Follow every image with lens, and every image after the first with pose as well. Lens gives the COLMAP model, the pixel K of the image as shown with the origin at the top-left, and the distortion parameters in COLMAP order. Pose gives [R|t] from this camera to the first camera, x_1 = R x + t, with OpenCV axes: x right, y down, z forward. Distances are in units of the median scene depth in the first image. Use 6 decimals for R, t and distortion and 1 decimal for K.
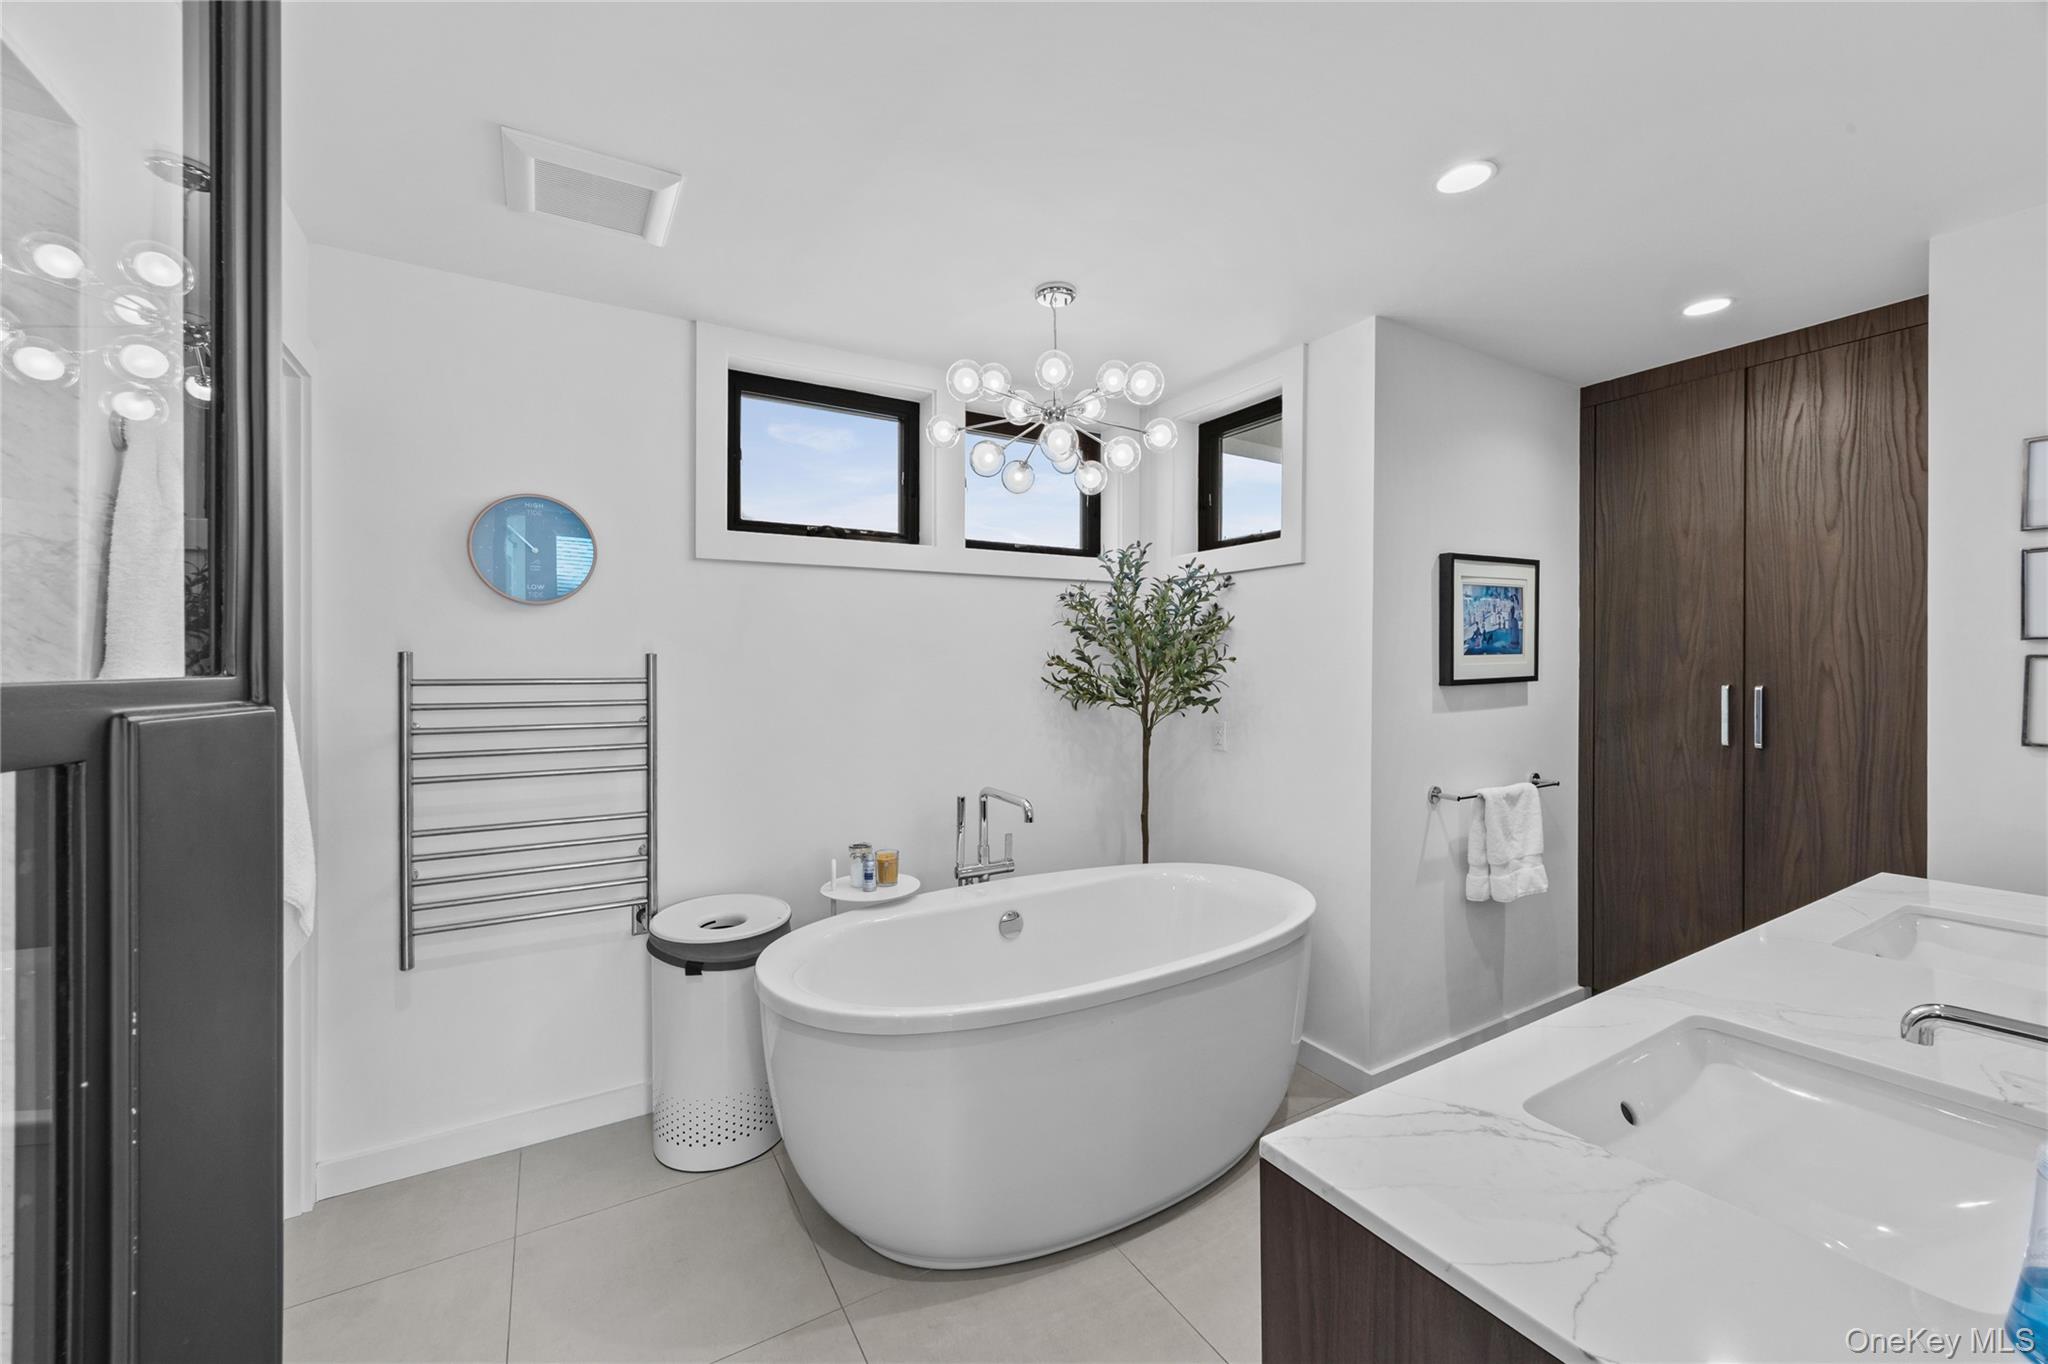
lens RADIAL K [[800.6, 0, 1030.3], [0, 800.6, 661.9], [0, 0, 1]] dist [0.000191, 0.000295]
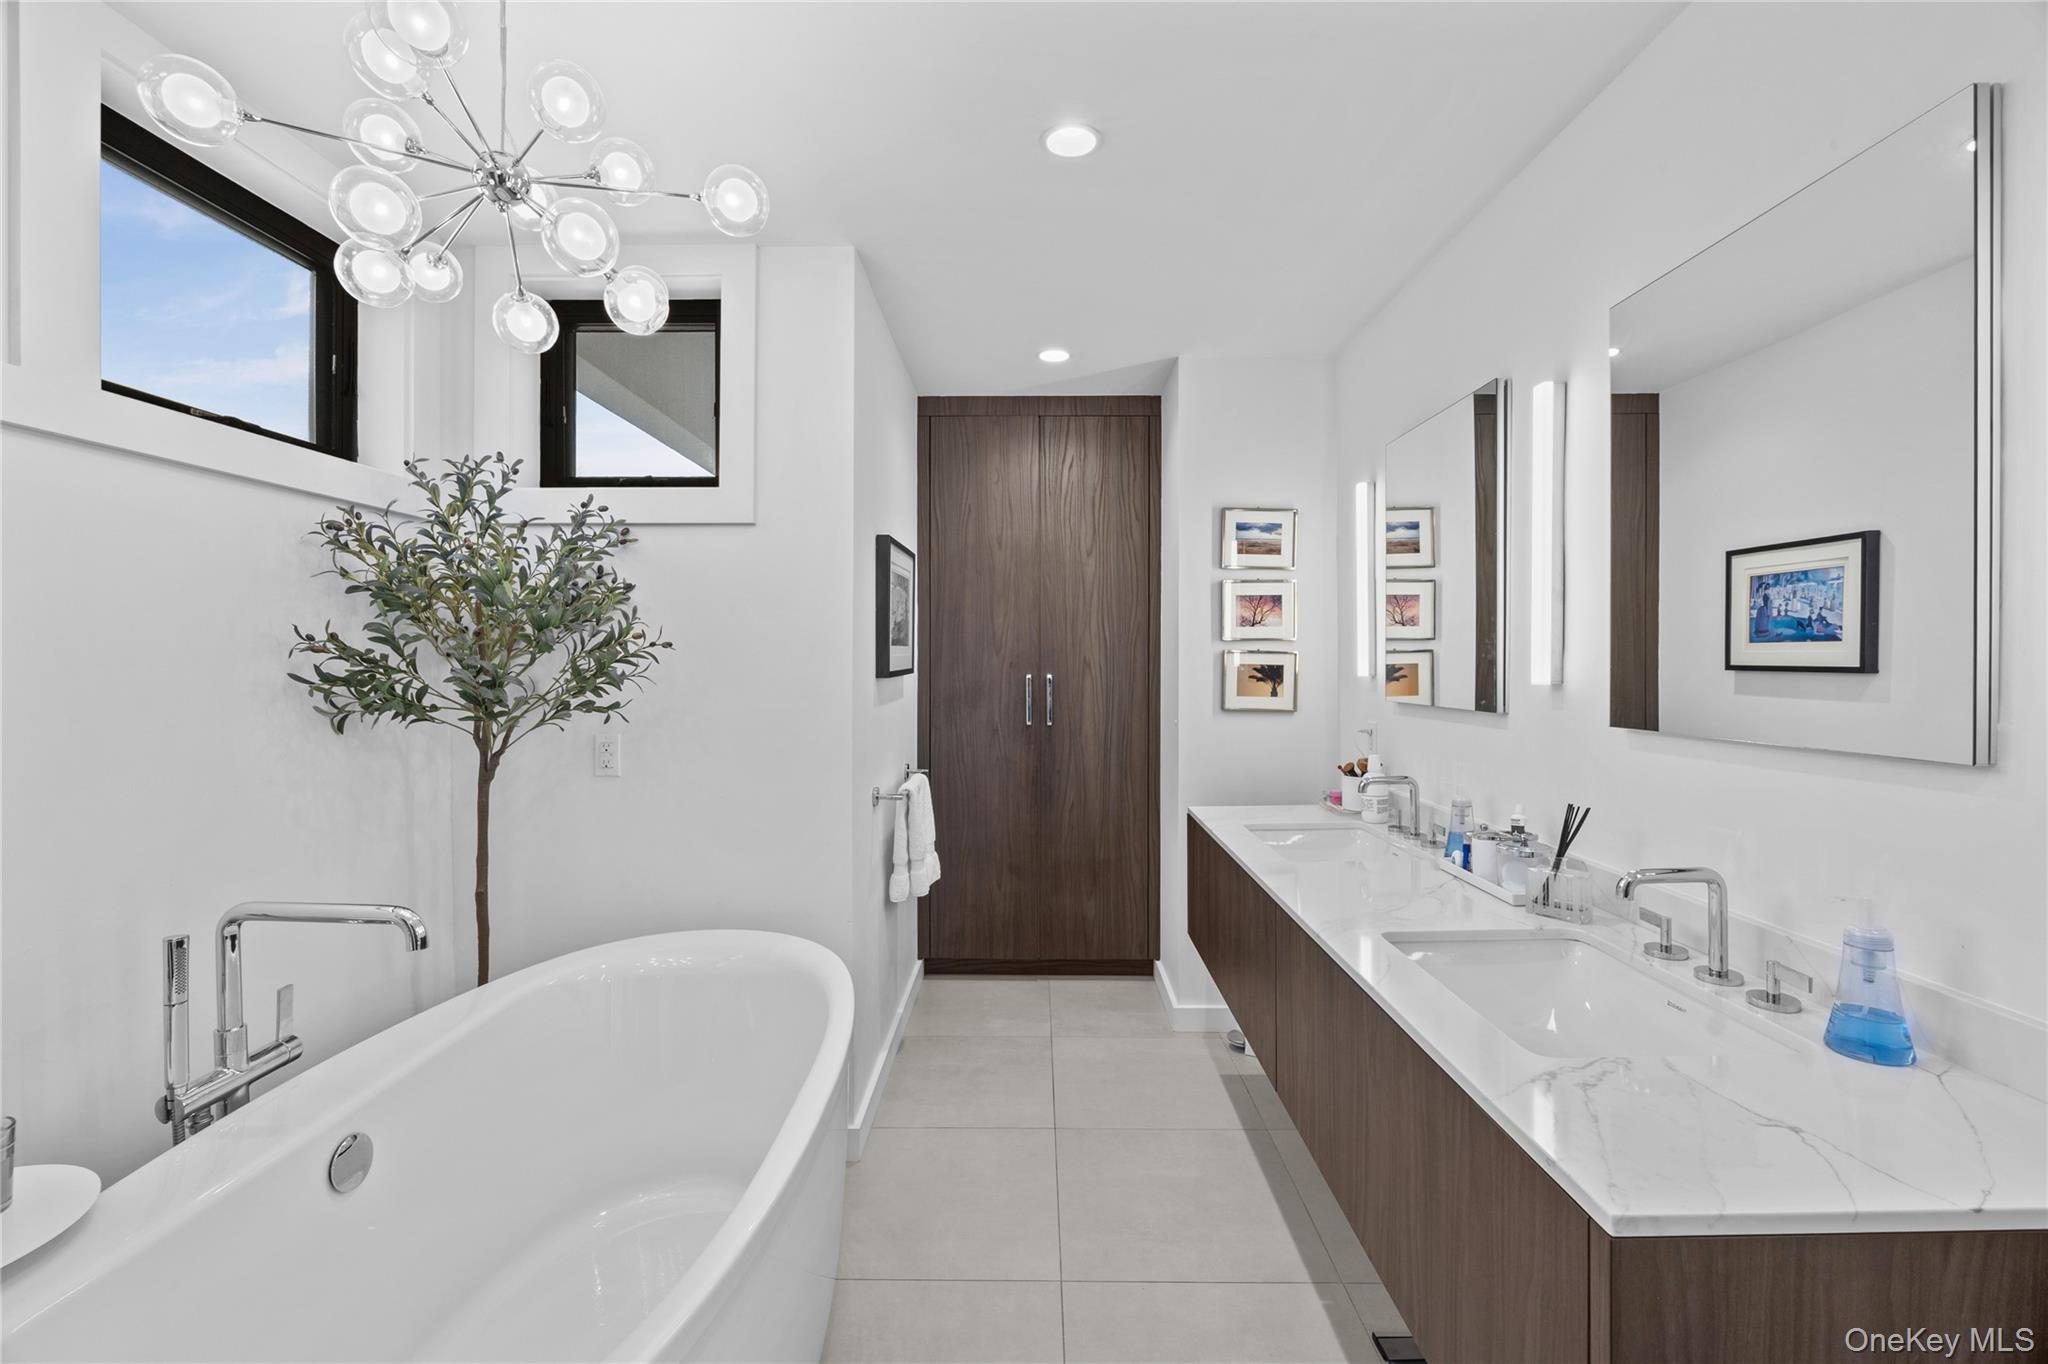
lens RADIAL K [[853.4, 0, 1029.1], [0, 853.4, 669.8], [0, 0, 1]] dist [-0.011851, 0.000036]
pose [[0.520521, -0.004048, 0.853840, -0.227600], [-0.001719, 0.999982, 0.005789, 0.013994], [-0.853847, -0.004481, 0.520504, 0.328223]]
